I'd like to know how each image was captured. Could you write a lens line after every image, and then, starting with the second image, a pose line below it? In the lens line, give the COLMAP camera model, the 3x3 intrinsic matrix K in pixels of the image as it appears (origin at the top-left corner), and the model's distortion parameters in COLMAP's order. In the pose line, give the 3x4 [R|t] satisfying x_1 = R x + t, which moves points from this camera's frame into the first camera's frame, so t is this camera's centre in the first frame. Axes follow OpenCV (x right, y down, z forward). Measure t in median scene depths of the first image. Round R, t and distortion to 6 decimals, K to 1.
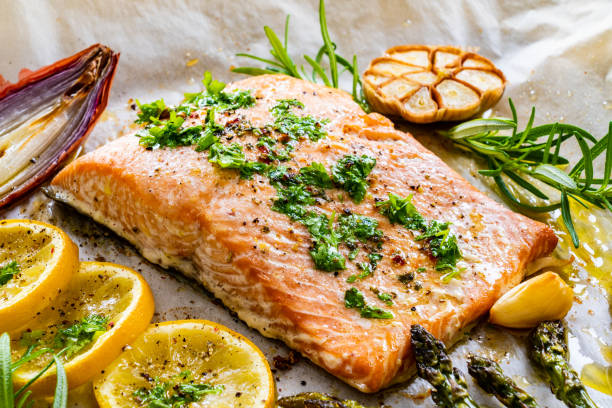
lens RADIAL K [[1405.8, 0, 306.0], [0, 1405.8, 204.0], [0, 0, 1]] dist [0.033996, 0.133408]
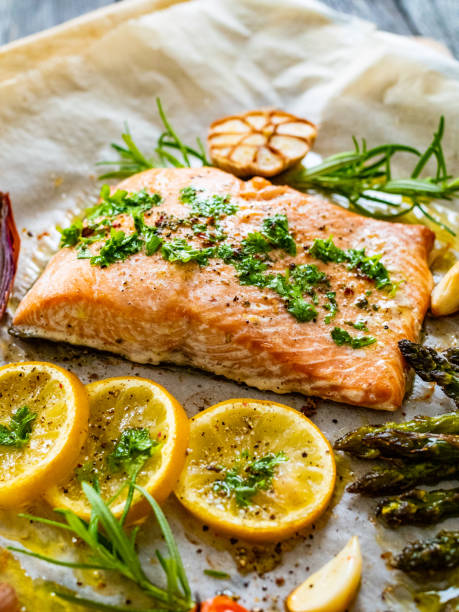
lens RADIAL K [[865.4, 0, 229.5], [0, 865.4, 306.0], [0, 0, 1]] dist [-0.115858, 0.083709]
pose [[0.903418, -0.324157, 0.280638, -0.229766], [0.292529, 0.944529, 0.149302, -0.085090], [-0.313468, -0.052787, 0.948130, 0.344187]]
